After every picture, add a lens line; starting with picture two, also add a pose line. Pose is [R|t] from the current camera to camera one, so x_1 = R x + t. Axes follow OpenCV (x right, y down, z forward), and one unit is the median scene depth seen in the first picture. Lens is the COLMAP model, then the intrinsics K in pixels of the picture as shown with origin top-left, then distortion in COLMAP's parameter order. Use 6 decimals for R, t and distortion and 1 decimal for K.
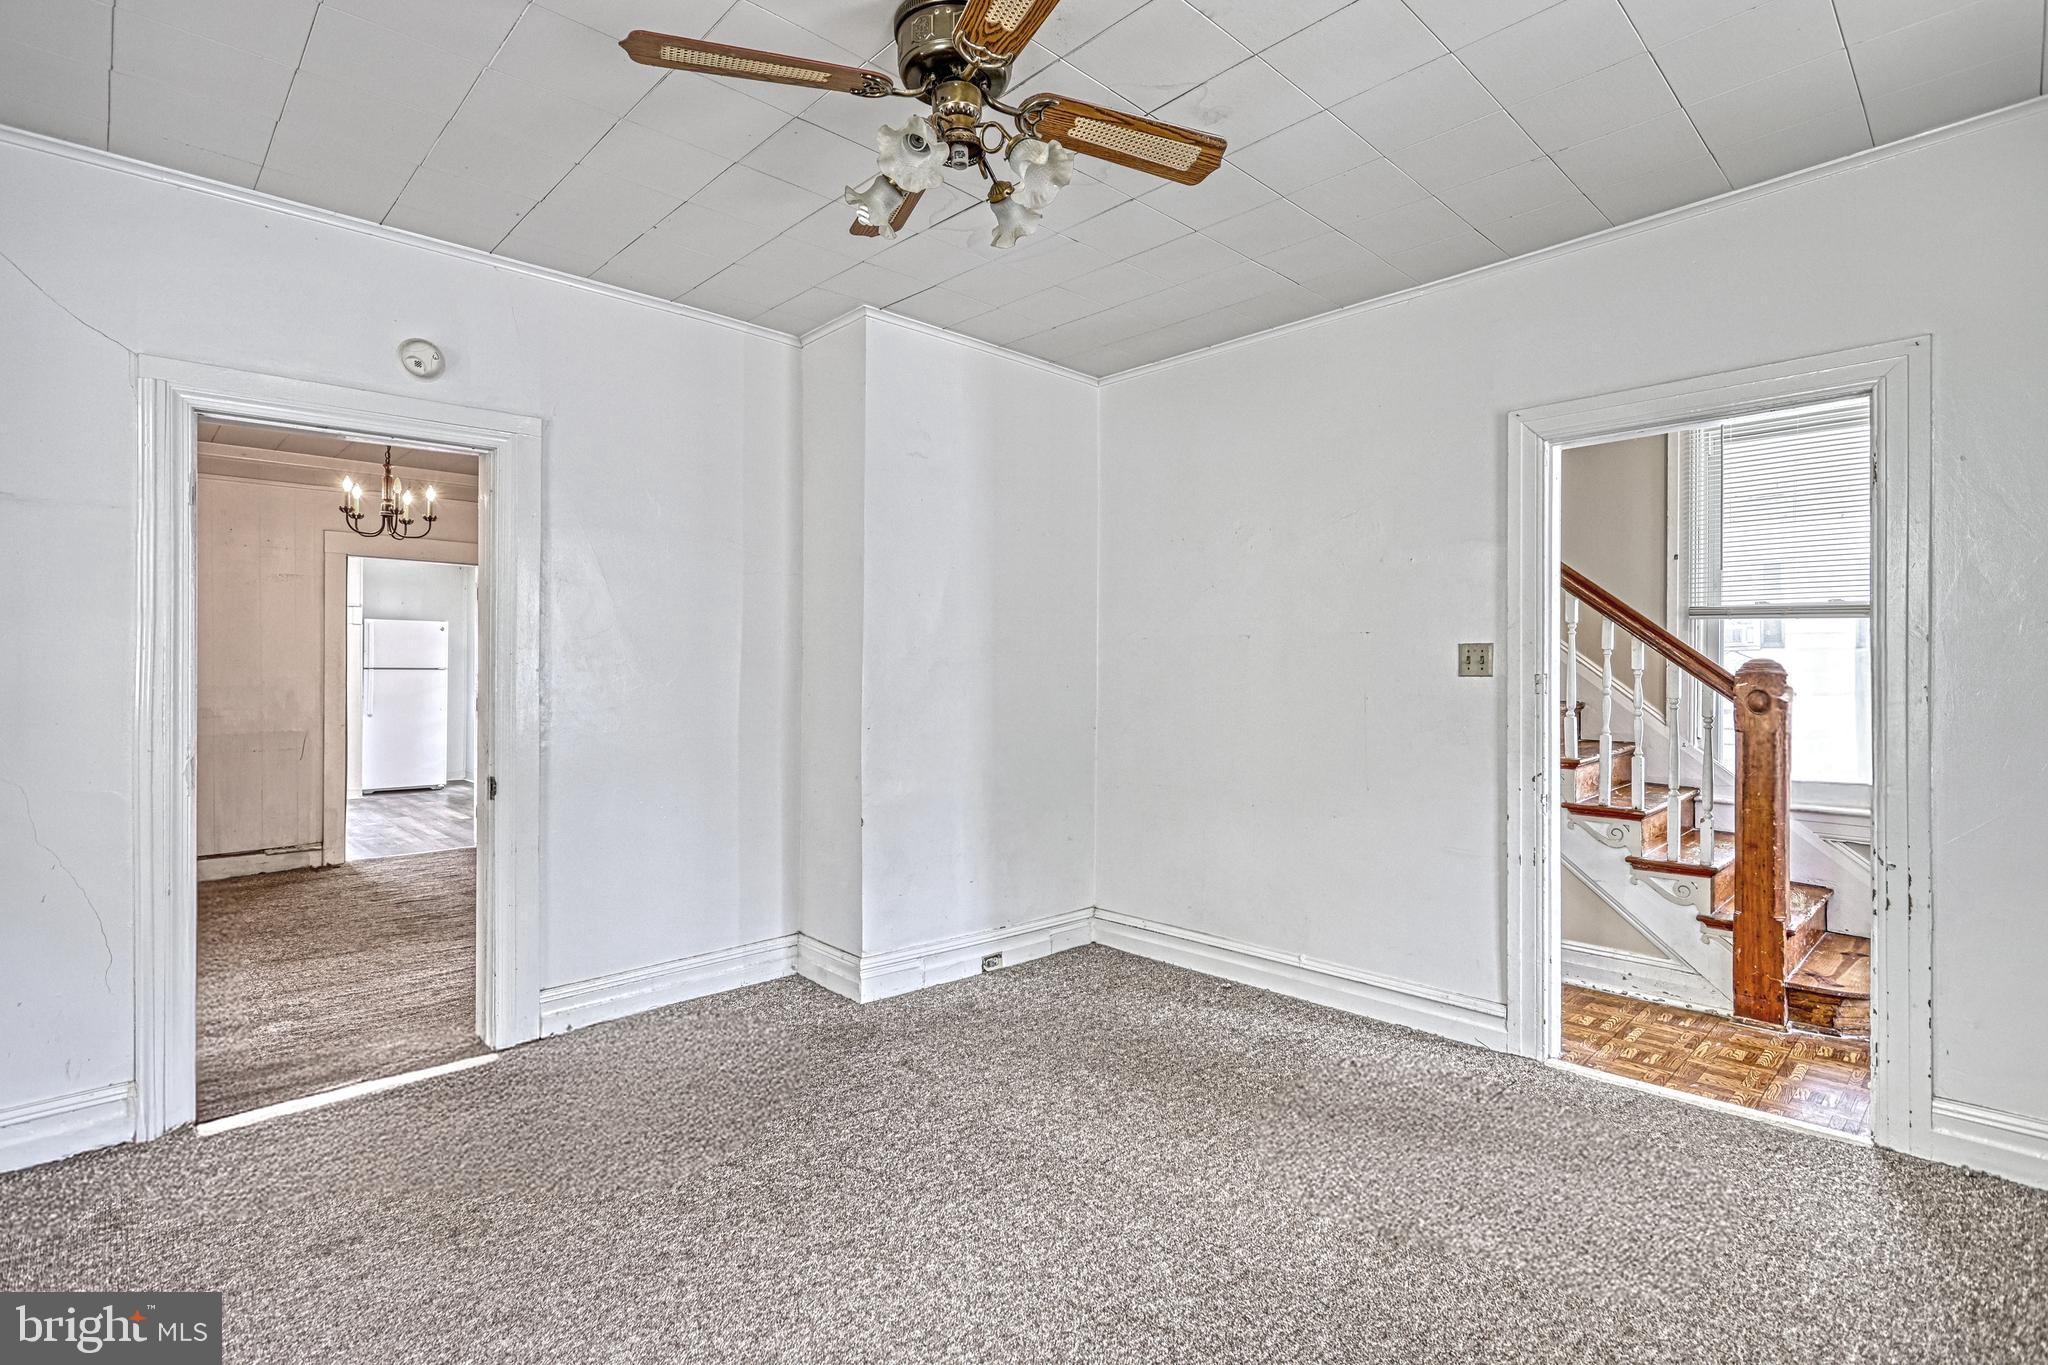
lens RADIAL K [[993.2, 0, 1016.1], [0, 993.2, 661.3], [0, 0, 1]] dist [-0.008617, 0.000179]
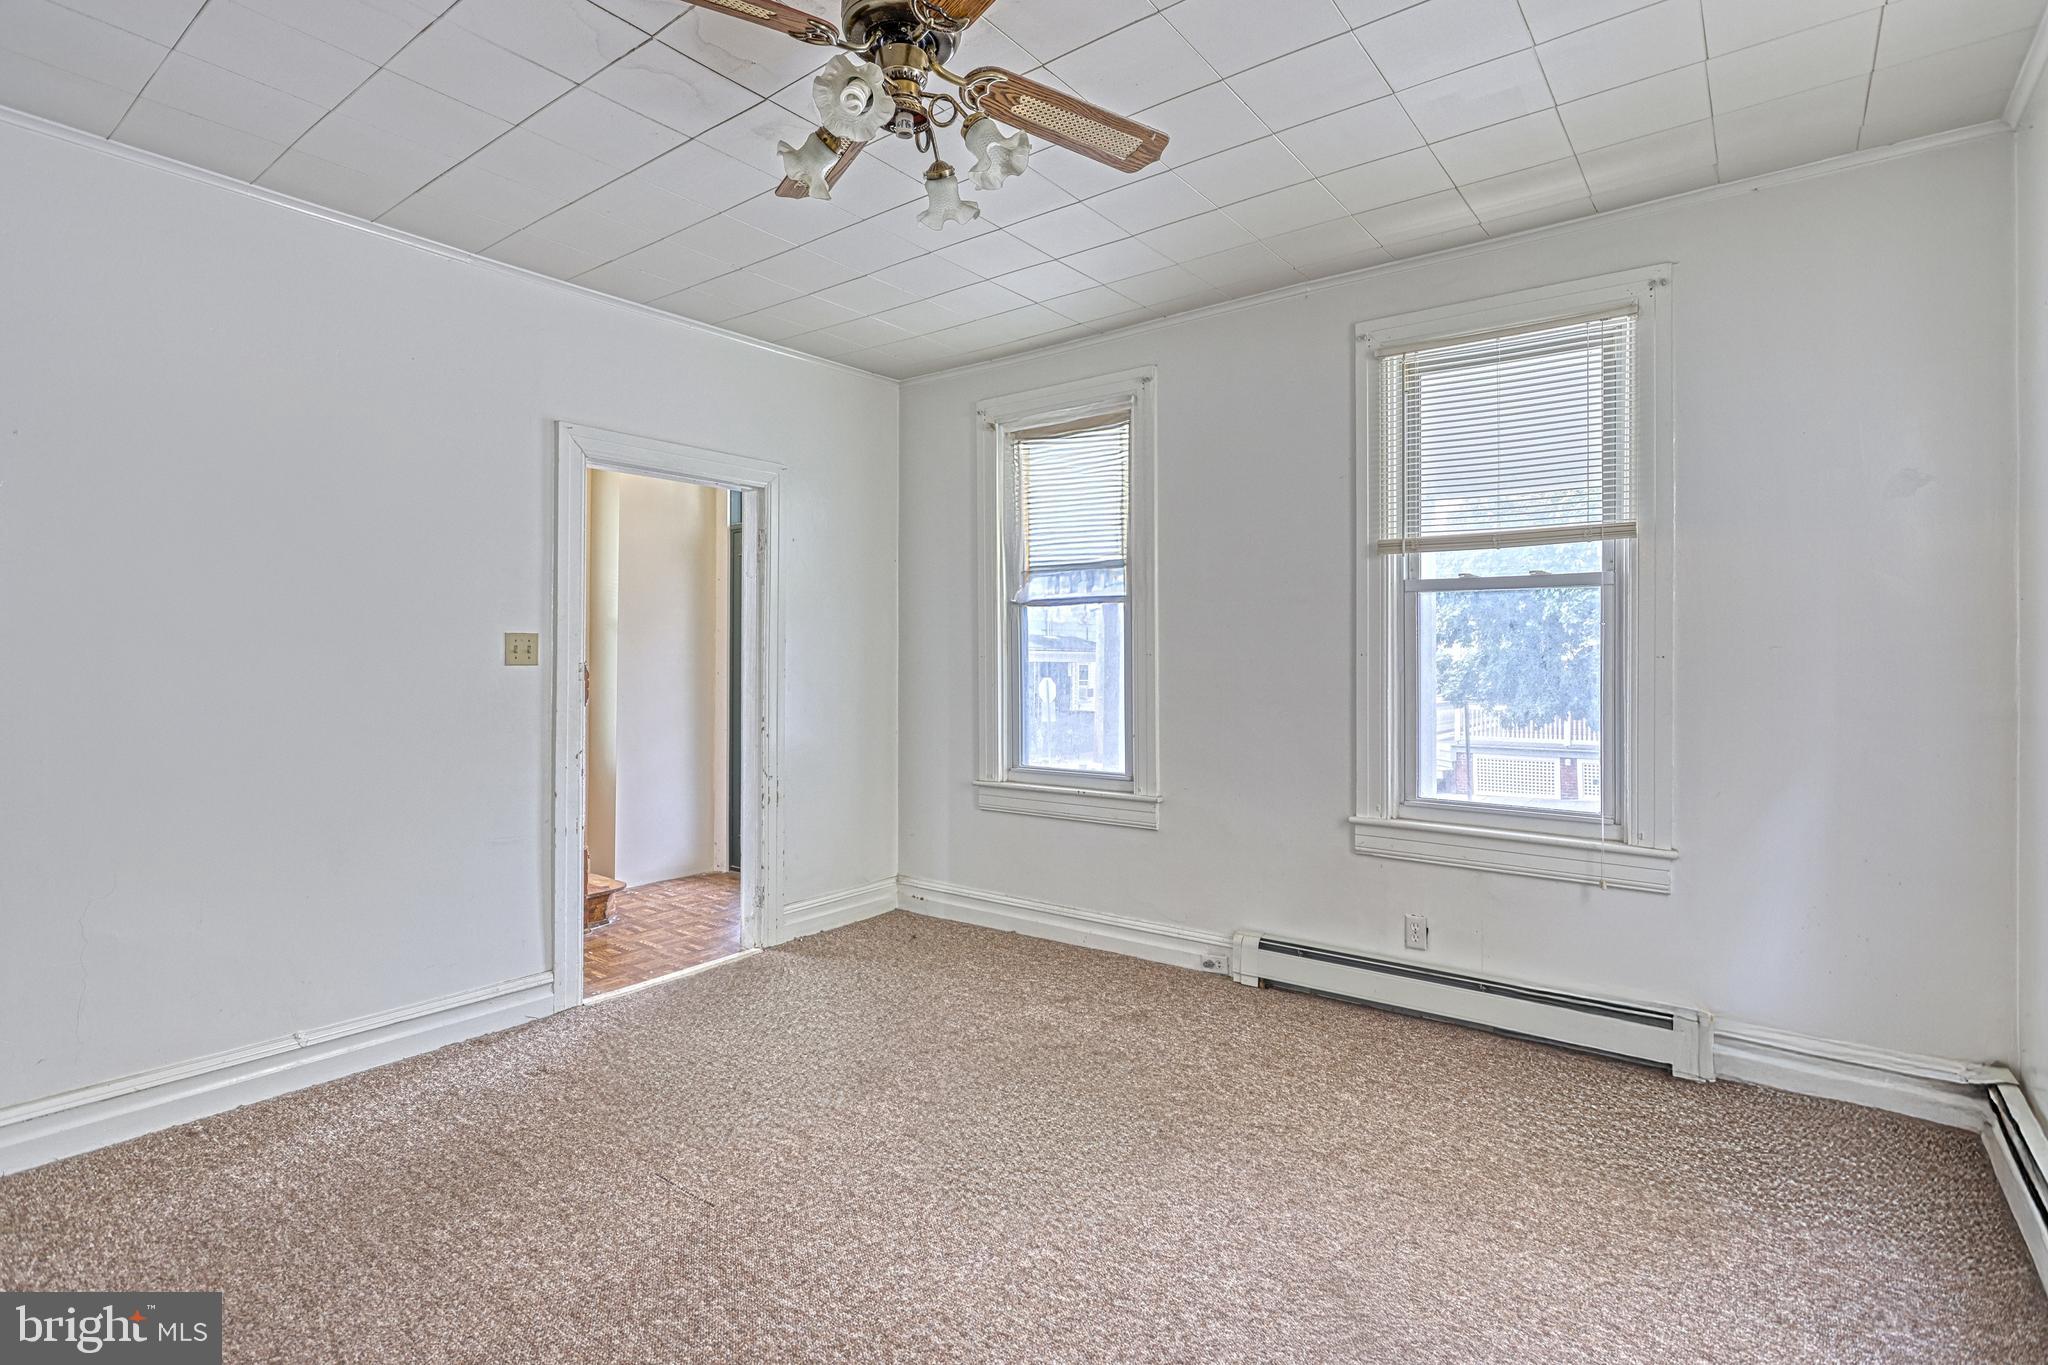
lens RADIAL K [[972.0, 0, 1038.9], [0, 972.0, 678.4], [0, 0, 1]] dist [-0.004915, 0.001045]
pose [[-0.172775, -0.016773, 0.984819, -0.629496], [-0.003902, 0.999859, 0.016345, 0.010386], [-0.984954, -0.001019, -0.172816, 0.659114]]
